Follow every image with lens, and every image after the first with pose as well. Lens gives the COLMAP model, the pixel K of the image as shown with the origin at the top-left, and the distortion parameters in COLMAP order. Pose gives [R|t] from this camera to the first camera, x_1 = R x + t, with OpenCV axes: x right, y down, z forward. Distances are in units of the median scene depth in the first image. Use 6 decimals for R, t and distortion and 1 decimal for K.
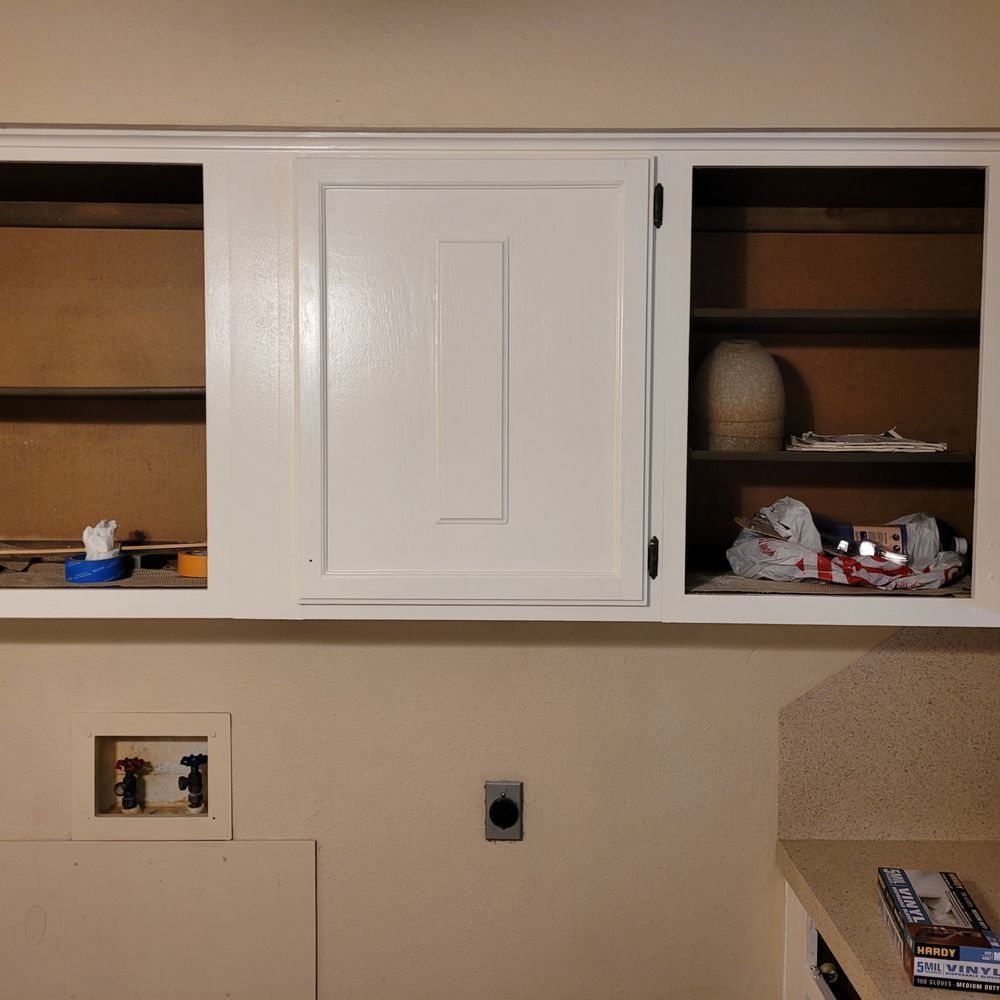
lens RADIAL K [[981.6, 0, 497.1], [0, 981.6, 473.1], [0, 0, 1]] dist [0.025671, -0.024568]
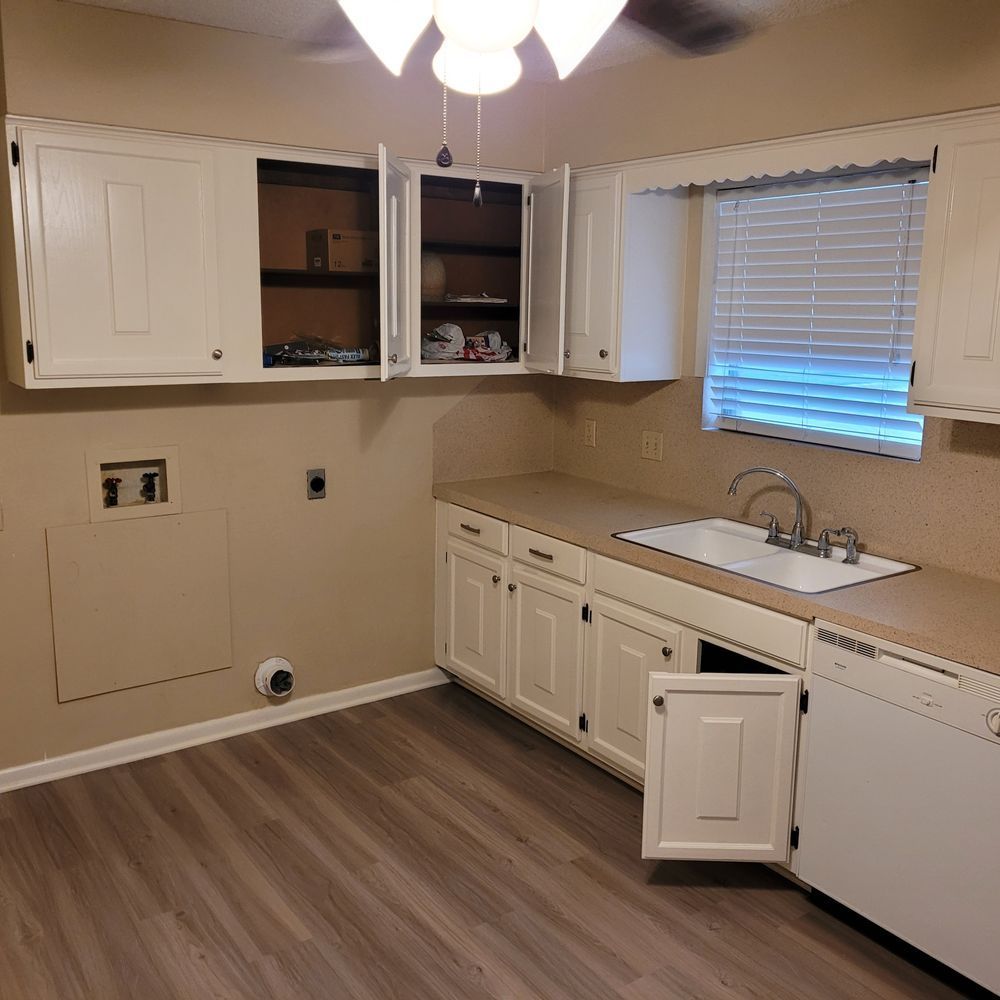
lens RADIAL K [[995.0, 0, 495.6], [0, 995.0, 488.0], [0, 0, 1]] dist [0.056112, -0.033252]
pose [[0.817157, -0.101016, 0.567495, -0.977735], [0.015430, 0.988005, 0.153651, 0.049835], [-0.576209, -0.116800, 0.808914, -0.990685]]
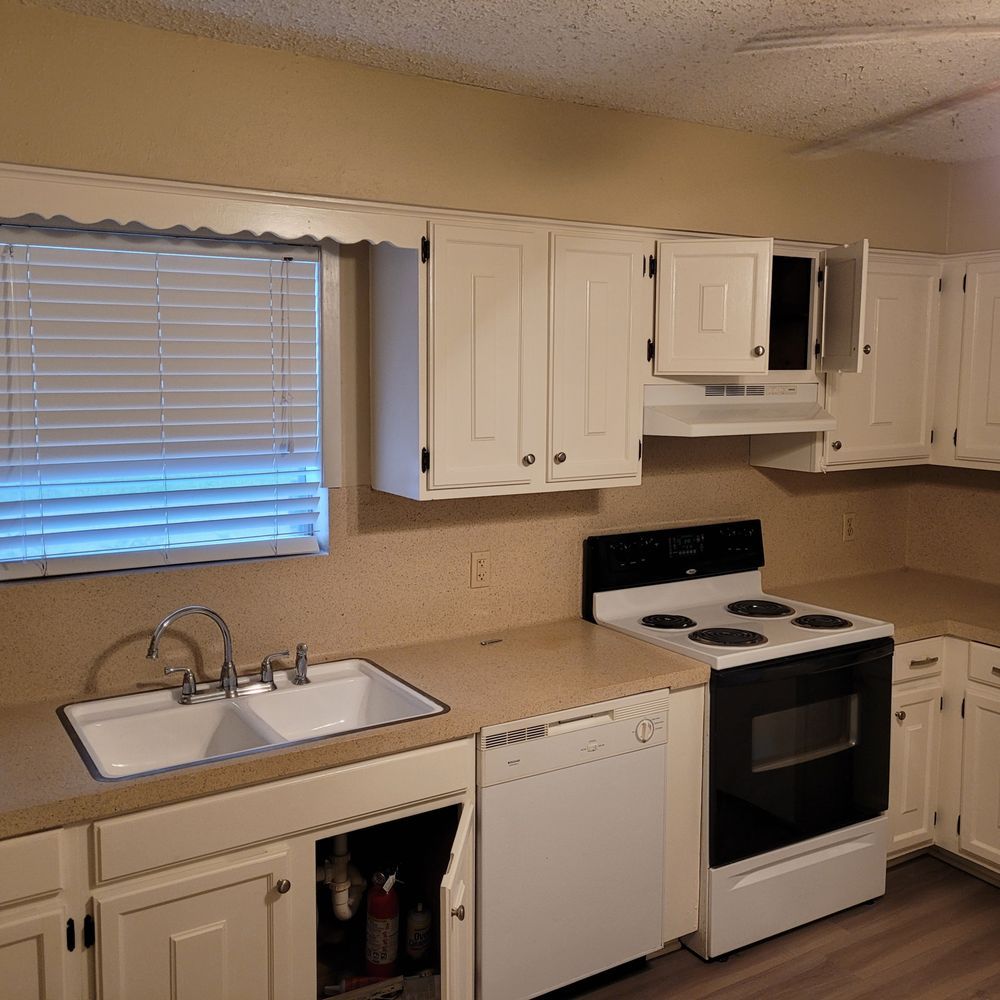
lens RADIAL K [[981.6, 0, 497.1], [0, 981.6, 473.1], [0, 0, 1]] dist [0.025671, -0.024568]
pose [[-0.516076, -0.090977, 0.851697, -0.883537], [0.037650, 0.990973, 0.128668, -0.048455], [-0.855715, 0.098469, -0.507992, 0.661609]]
